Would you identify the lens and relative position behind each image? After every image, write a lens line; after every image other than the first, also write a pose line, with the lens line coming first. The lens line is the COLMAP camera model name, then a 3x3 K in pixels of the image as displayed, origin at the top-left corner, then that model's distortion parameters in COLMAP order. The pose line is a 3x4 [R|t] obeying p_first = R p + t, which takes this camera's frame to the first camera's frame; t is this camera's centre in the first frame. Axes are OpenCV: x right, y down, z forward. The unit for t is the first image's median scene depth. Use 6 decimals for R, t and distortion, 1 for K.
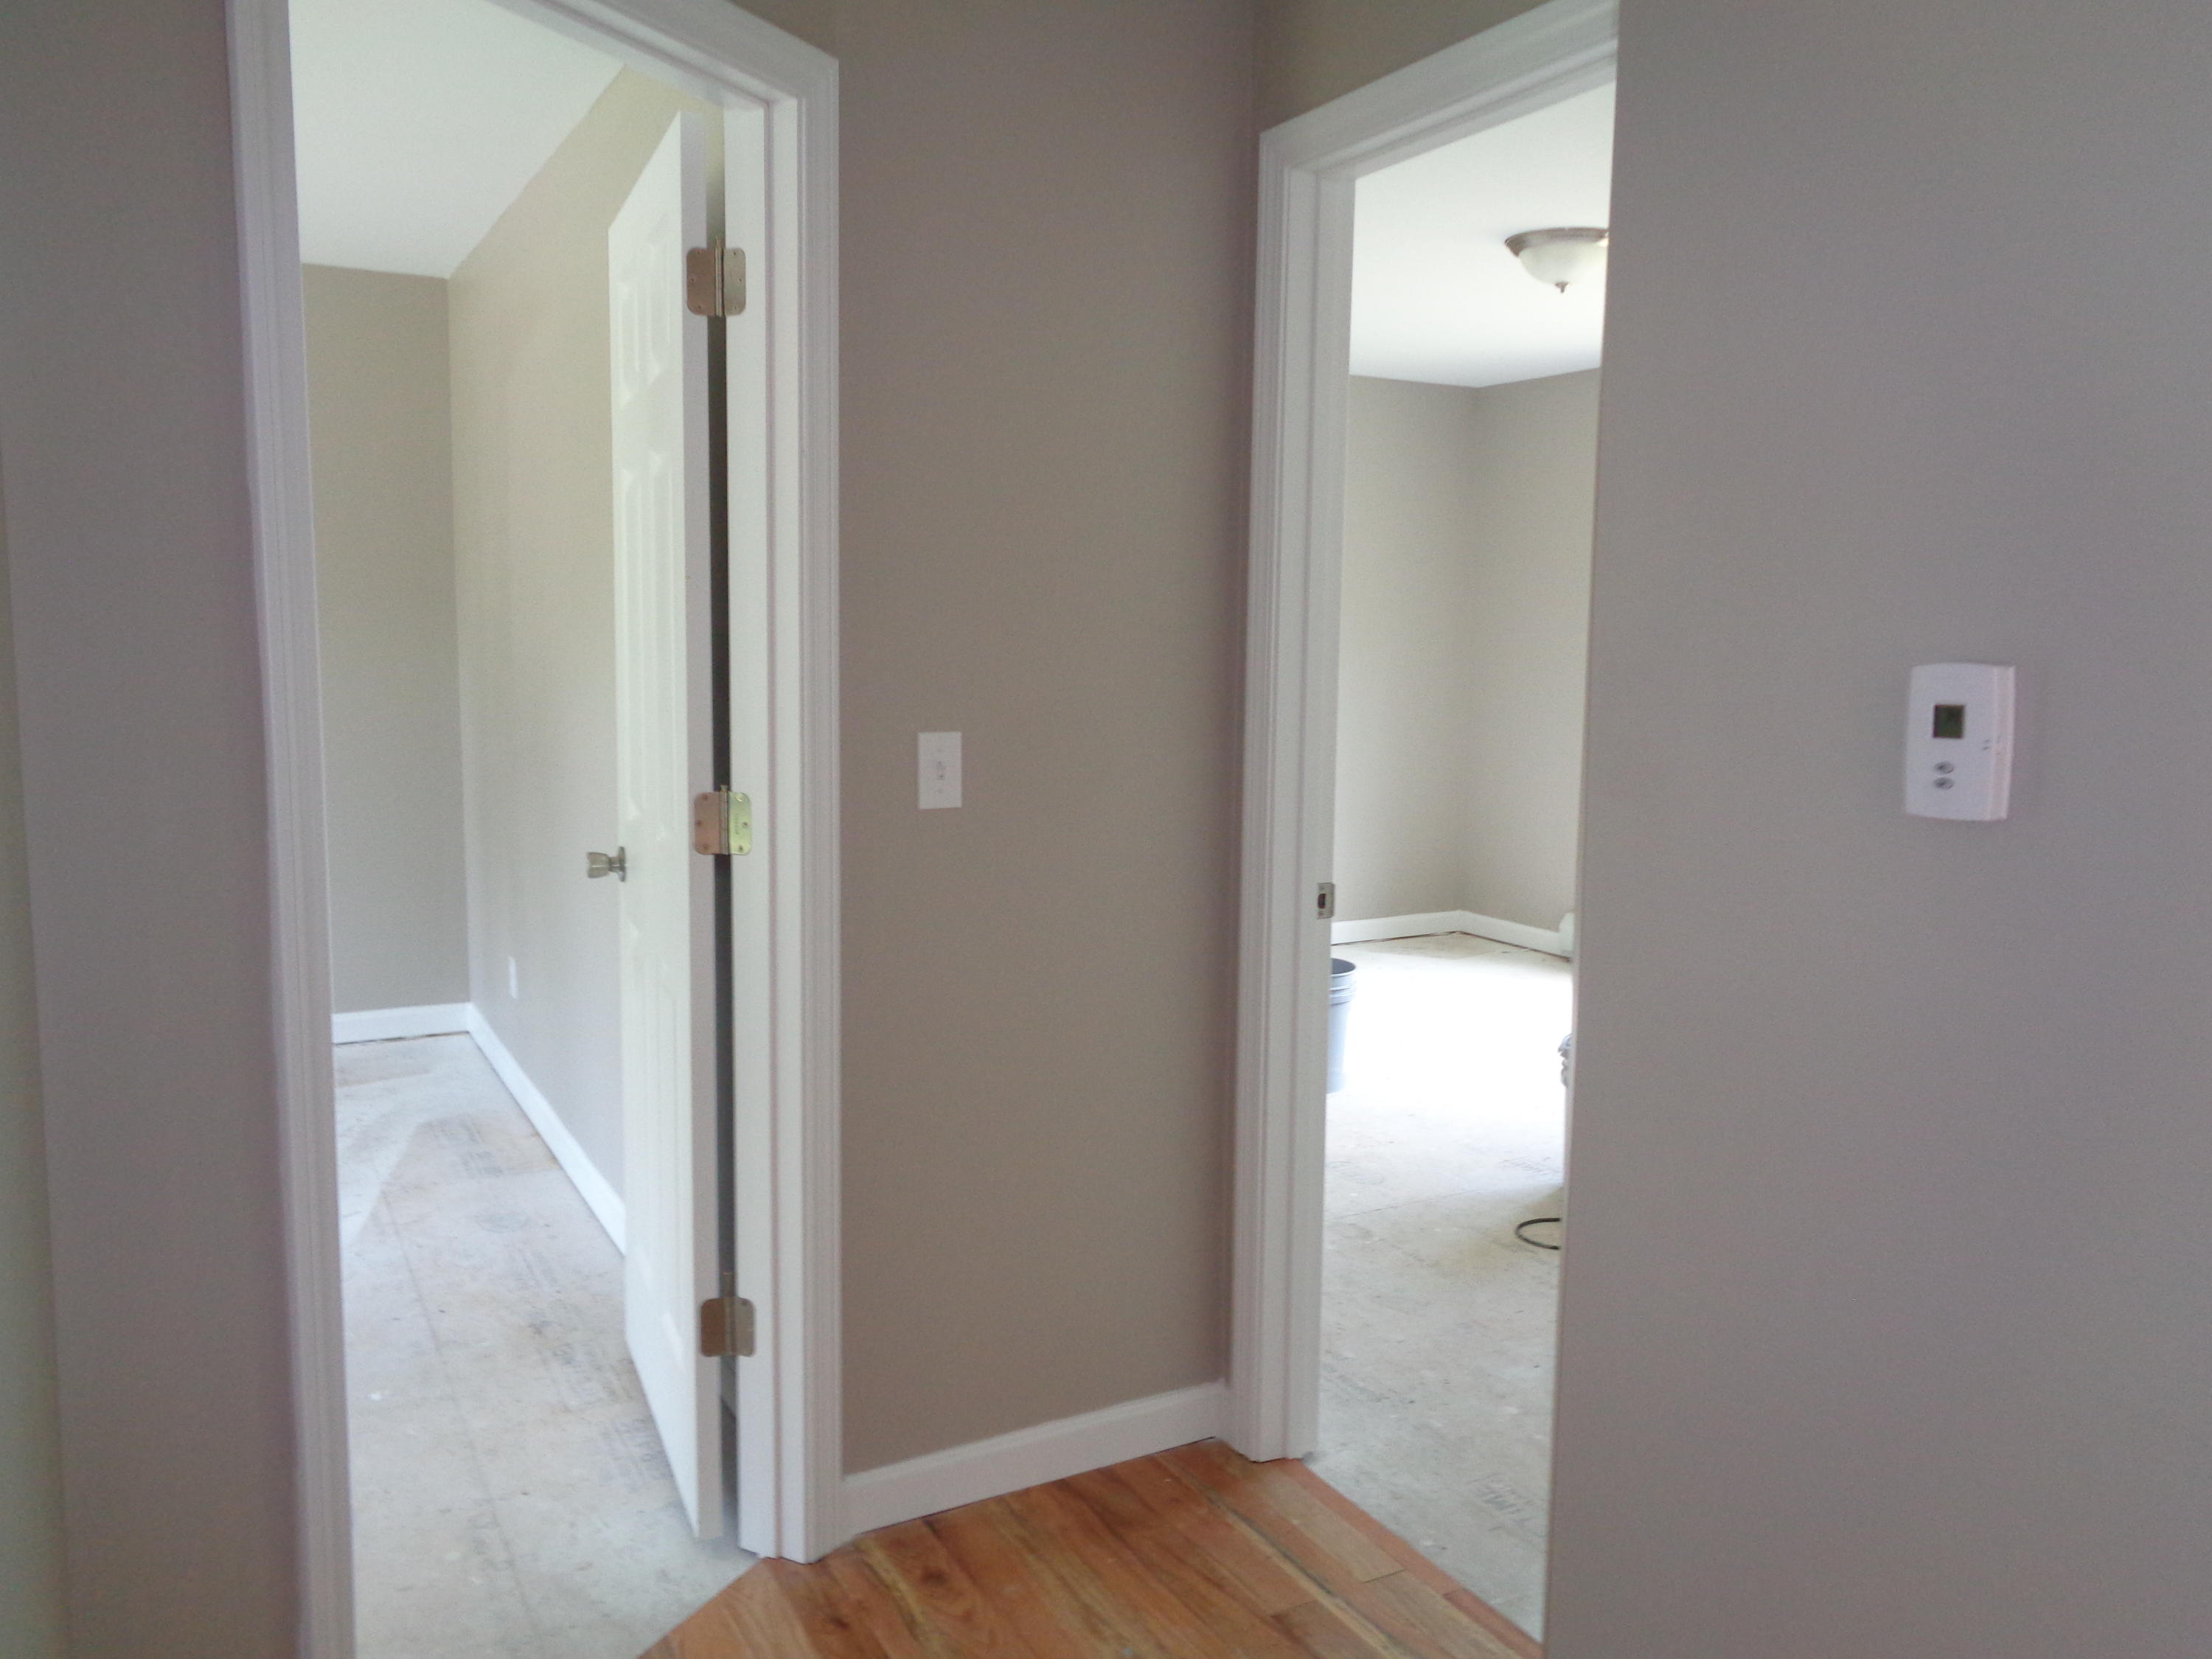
lens RADIAL K [[1655.6, 0, 1105.4], [0, 1655.6, 818.9], [0, 0, 1]] dist [0.021969, 0.004017]
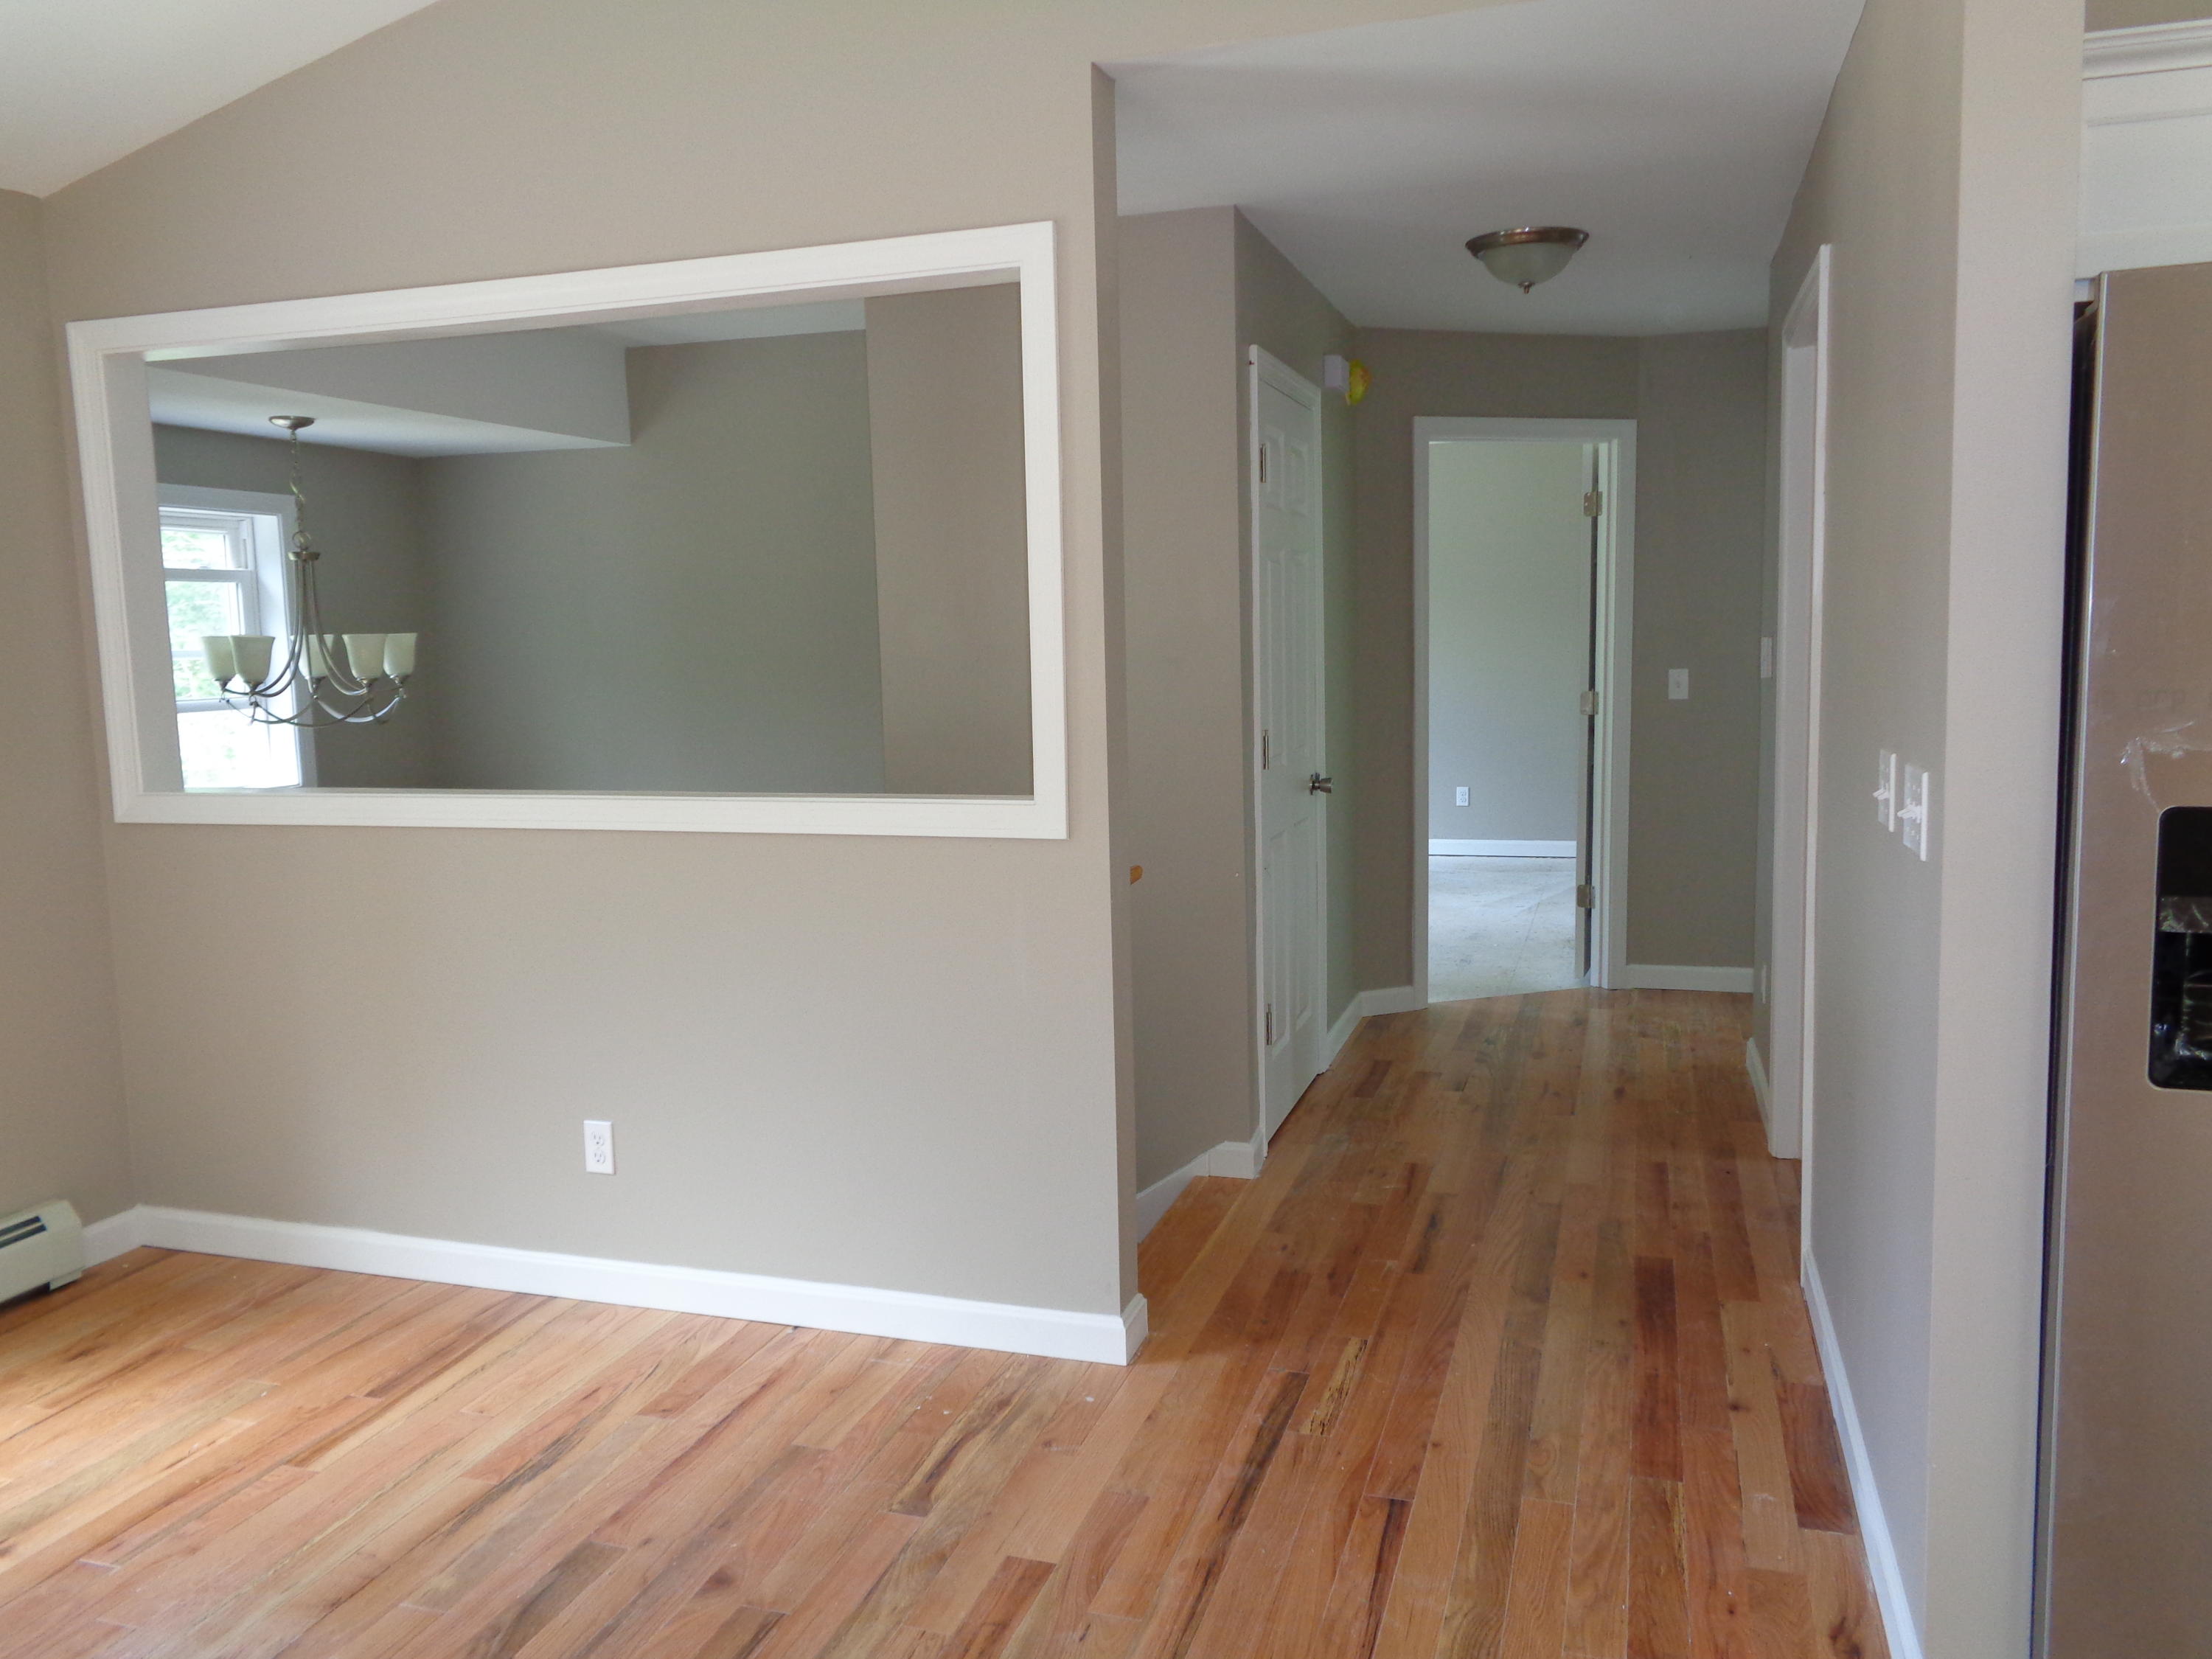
lens RADIAL K [[1655.6, 0, 1106.1], [0, 1655.6, 825.7], [0, 0, 1]] dist [0.021969, 0.004017]
pose [[0.680912, 0.065939, -0.729391, 1.156434], [-0.056900, 0.997691, 0.037076, 0.139309], [0.730151, 0.016256, 0.683092, -1.341634]]
